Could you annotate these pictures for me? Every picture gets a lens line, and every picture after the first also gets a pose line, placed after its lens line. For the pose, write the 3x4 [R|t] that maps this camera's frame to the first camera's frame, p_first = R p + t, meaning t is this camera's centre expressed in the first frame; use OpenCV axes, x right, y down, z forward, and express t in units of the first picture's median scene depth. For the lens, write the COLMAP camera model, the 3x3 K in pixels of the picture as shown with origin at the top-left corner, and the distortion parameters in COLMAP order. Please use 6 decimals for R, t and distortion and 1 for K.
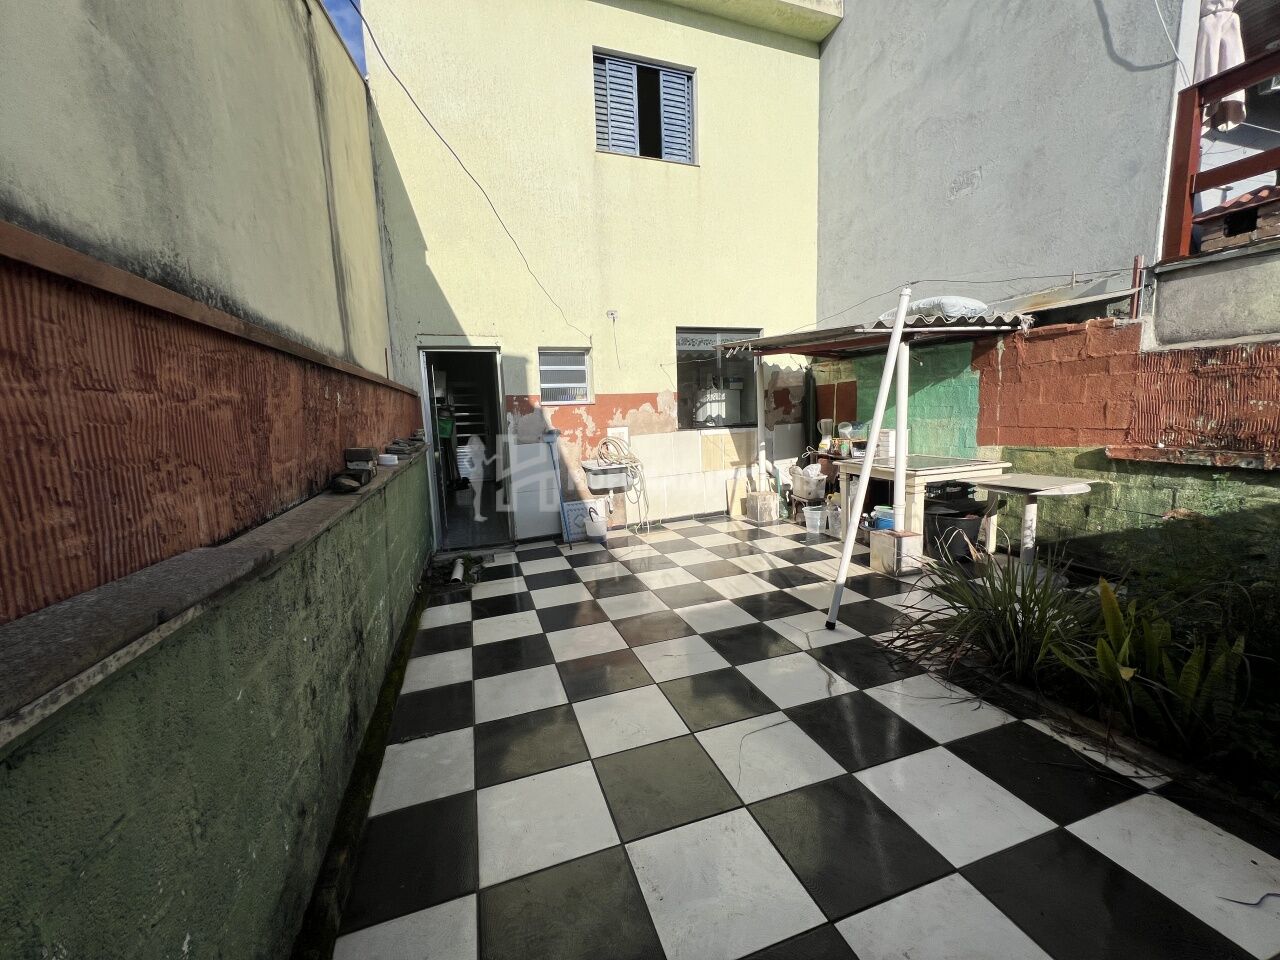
lens RADIAL K [[510.0, 0, 645.1], [0, 510.0, 475.7], [0, 0, 1]] dist [-0.001552, -0.000309]
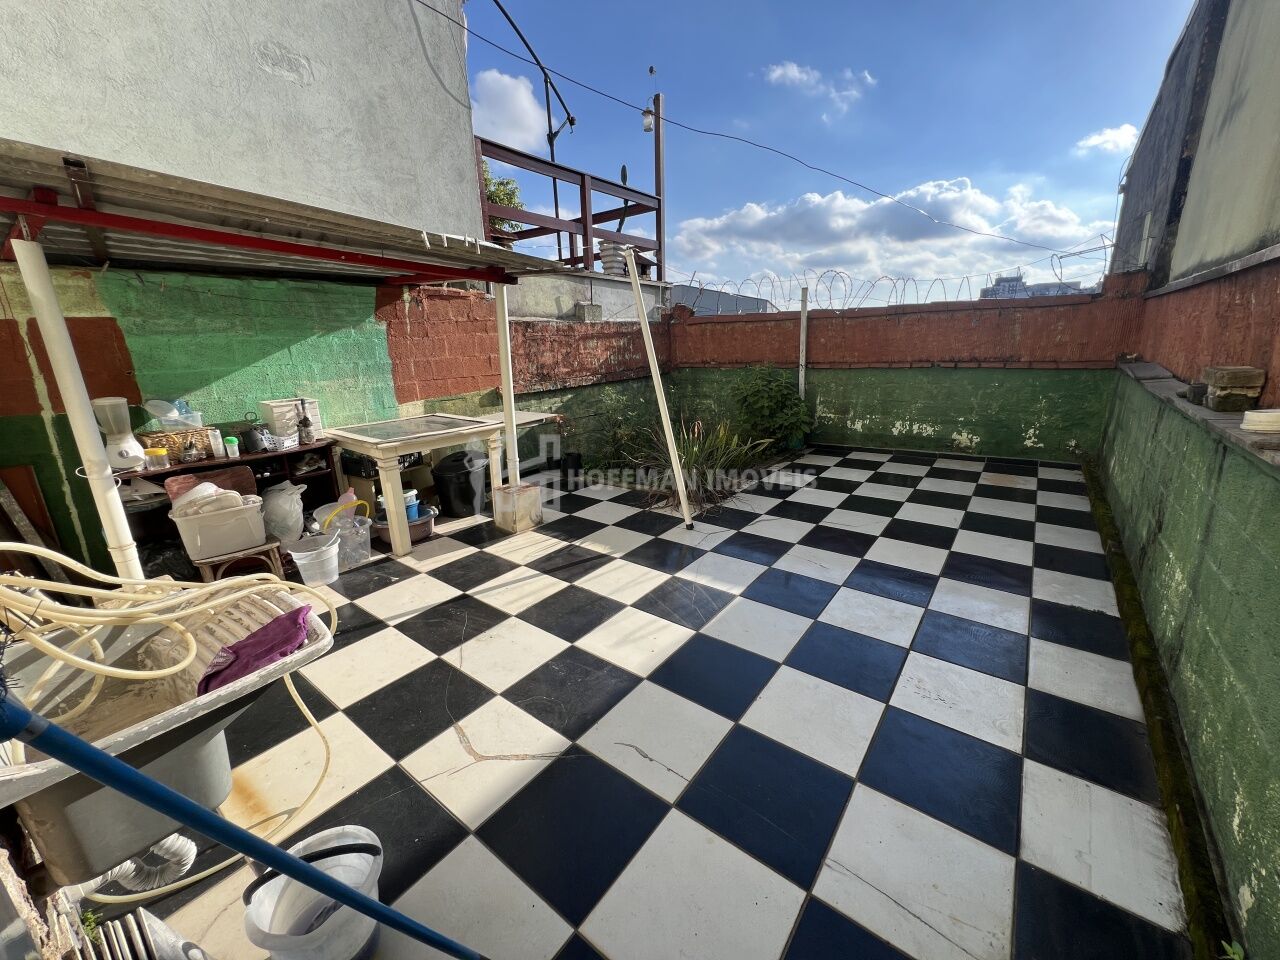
lens RADIAL K [[510.0, 0, 636.2], [0, 510.0, 479.1], [0, 0, 1]] dist [-0.001552, -0.000309]
pose [[-0.552886, -0.165937, 0.816567, -0.407255], [0.156247, 0.941942, 0.297208, -0.149048], [-0.818476, 0.291909, -0.494860, 1.226344]]
